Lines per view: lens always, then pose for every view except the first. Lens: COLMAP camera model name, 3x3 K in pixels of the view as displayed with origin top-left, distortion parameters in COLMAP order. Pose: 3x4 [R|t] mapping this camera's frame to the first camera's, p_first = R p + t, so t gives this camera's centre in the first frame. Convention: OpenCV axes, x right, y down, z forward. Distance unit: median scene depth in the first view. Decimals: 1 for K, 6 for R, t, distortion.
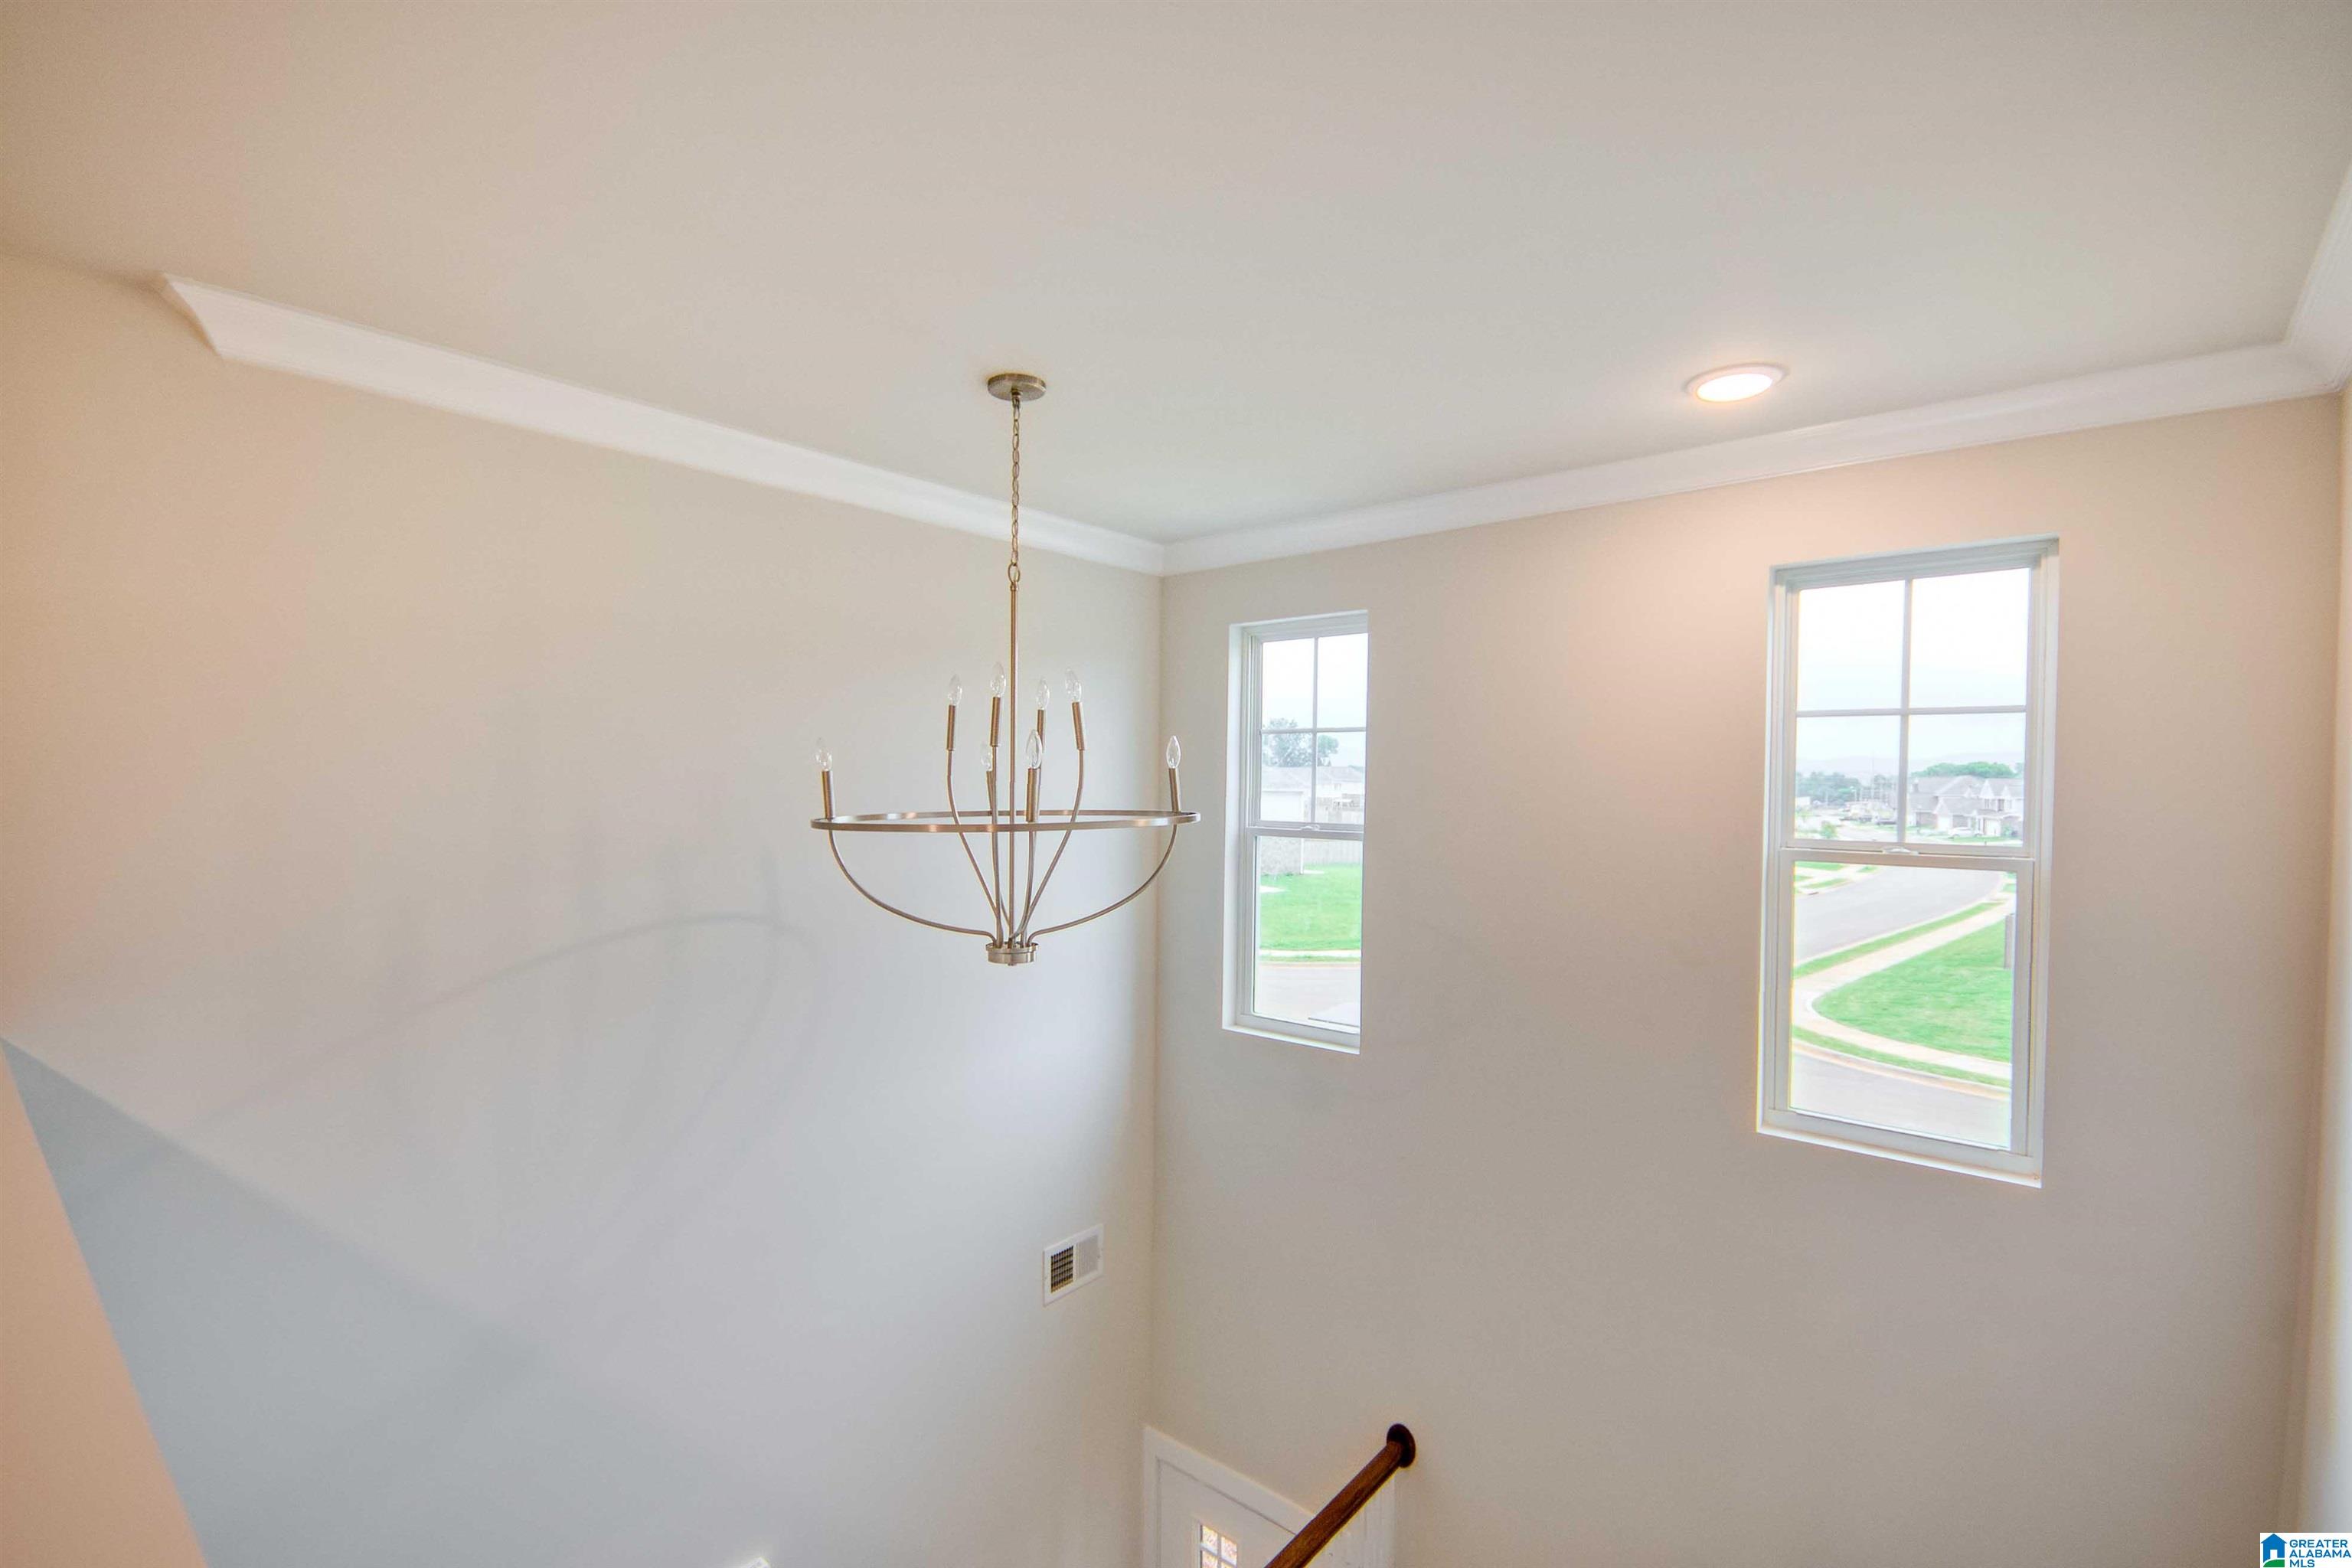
lens RADIAL K [[1061.5, 0, 1171.2], [0, 1061.5, 791.4], [0, 0, 1]] dist [0.016065, -0.014924]
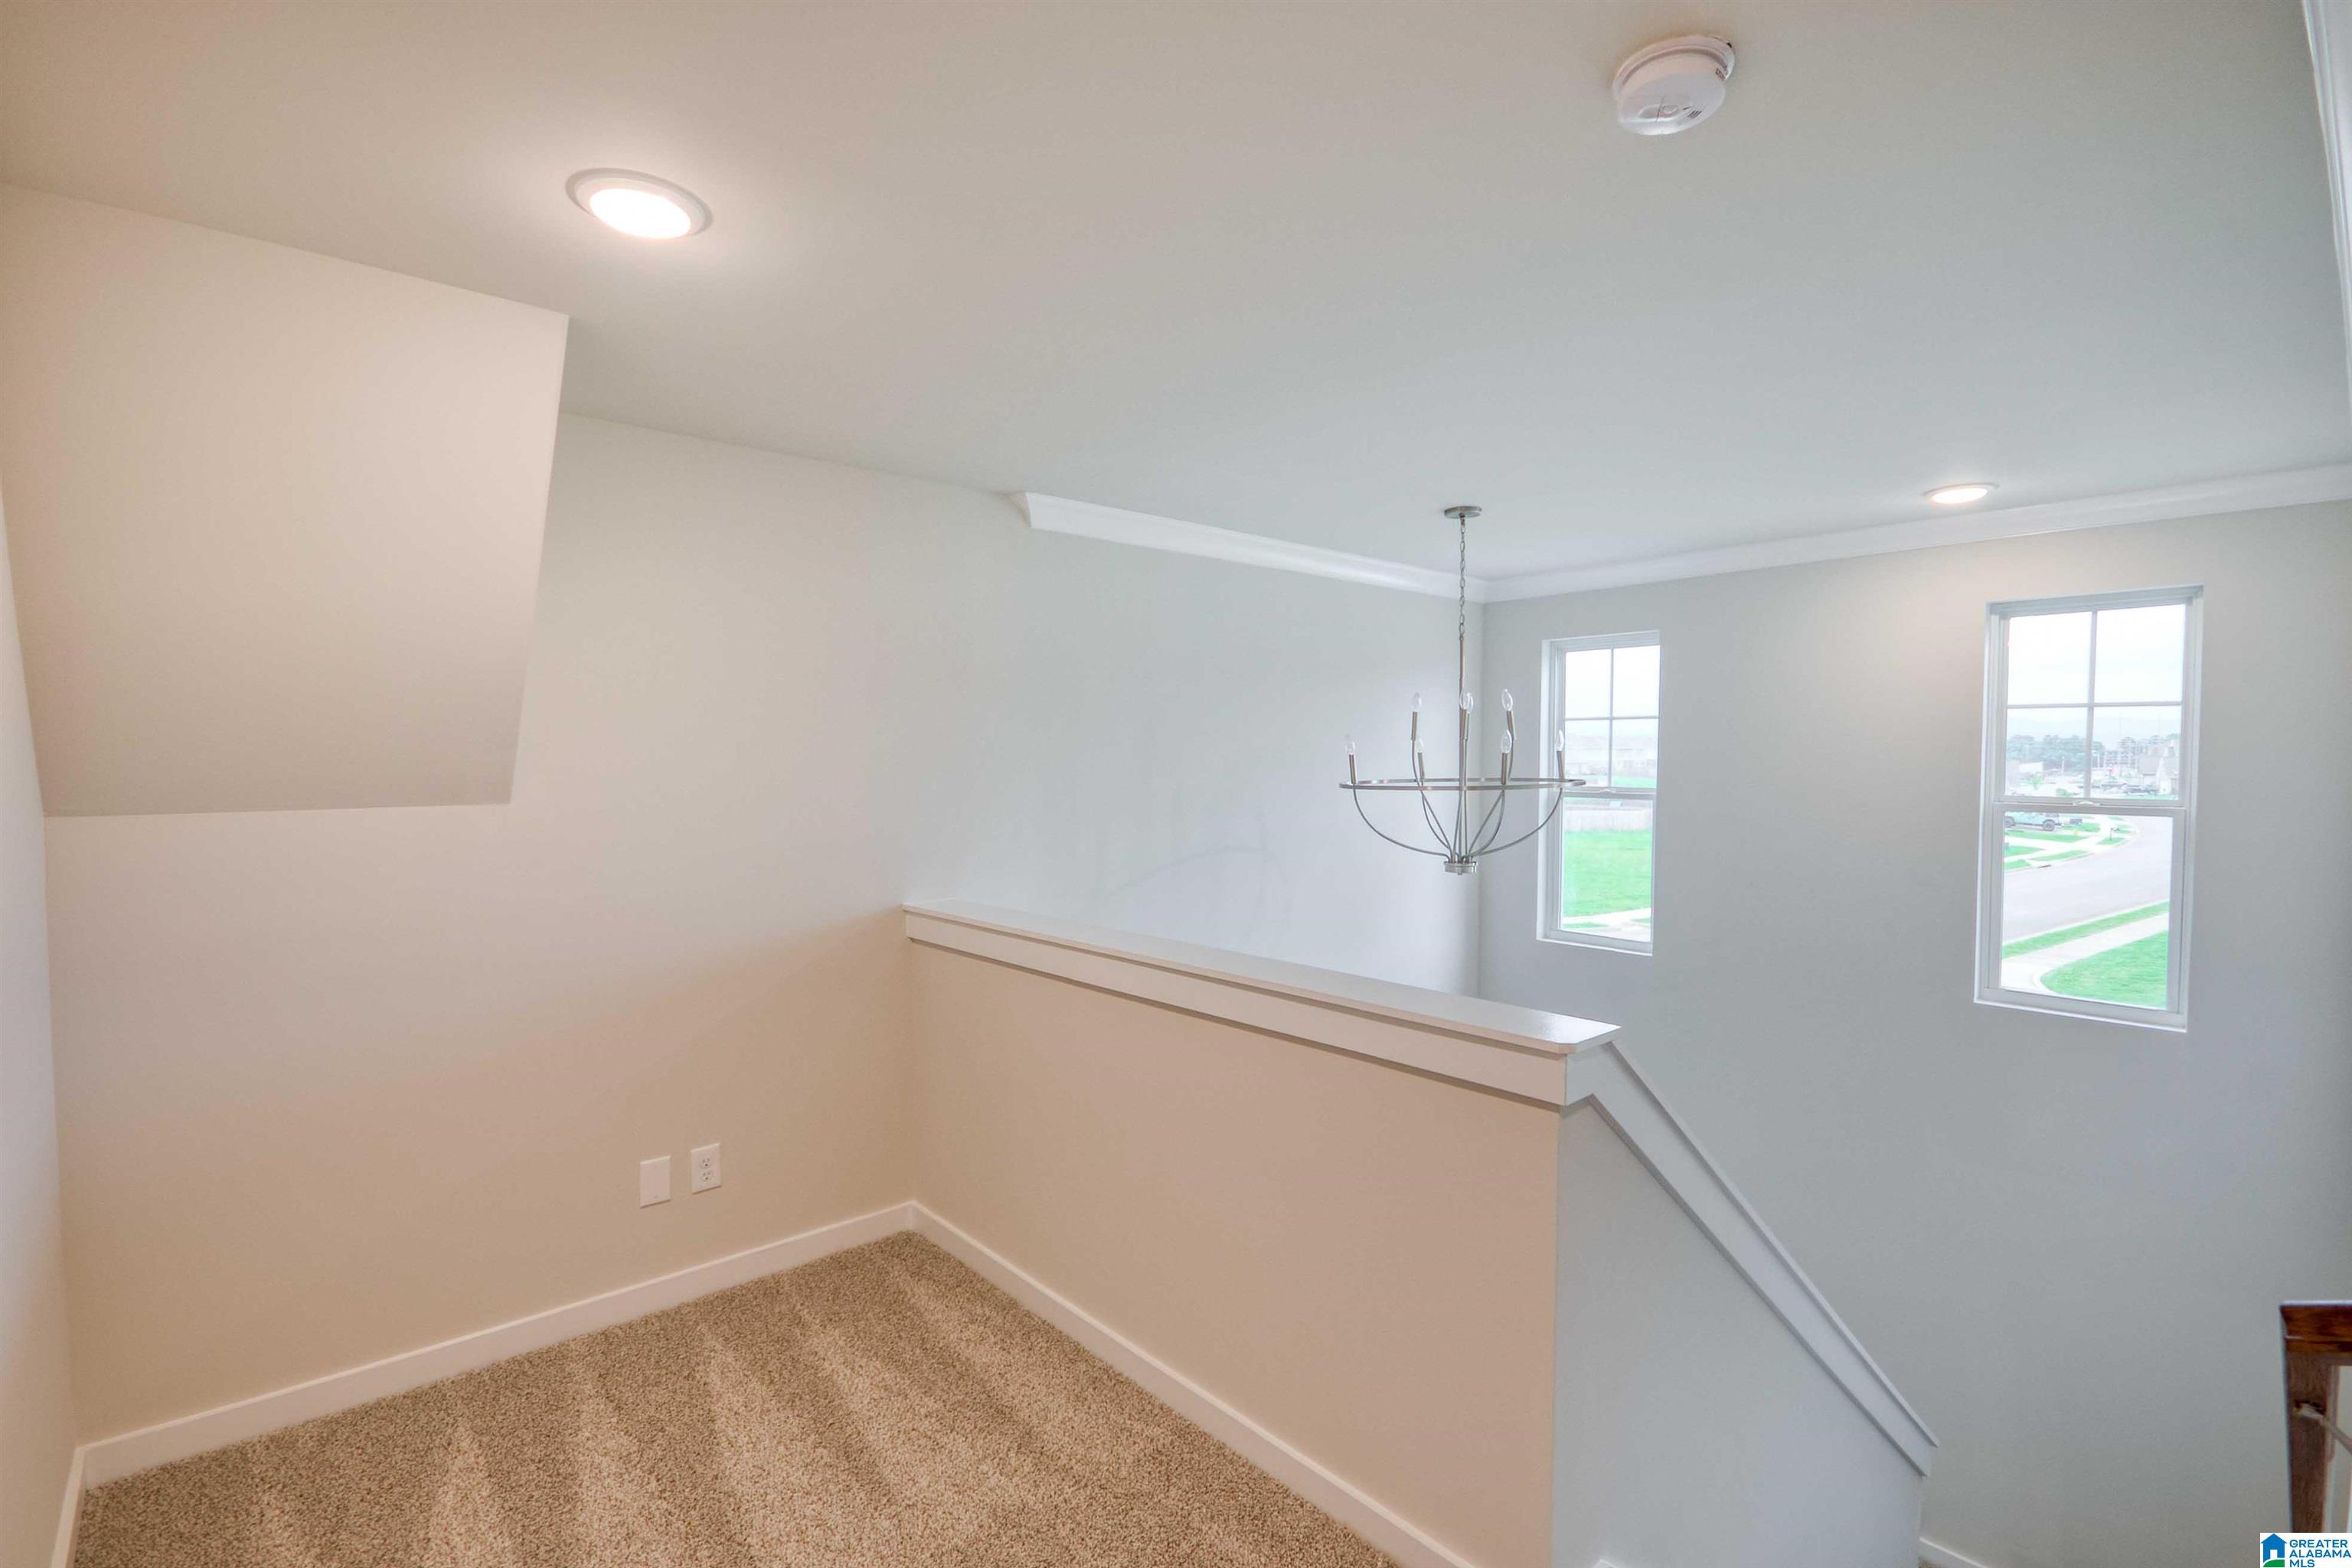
lens RADIAL K [[1069.6, 0, 1147.2], [0, 1069.6, 777.5], [0, 0, 1]] dist [0.017985, -0.015852]
pose [[0.987860, -0.004617, -0.155280, -0.310874], [0.006907, 0.999875, 0.014210, -0.007310], [0.155195, -0.015110, 0.987768, -0.572792]]
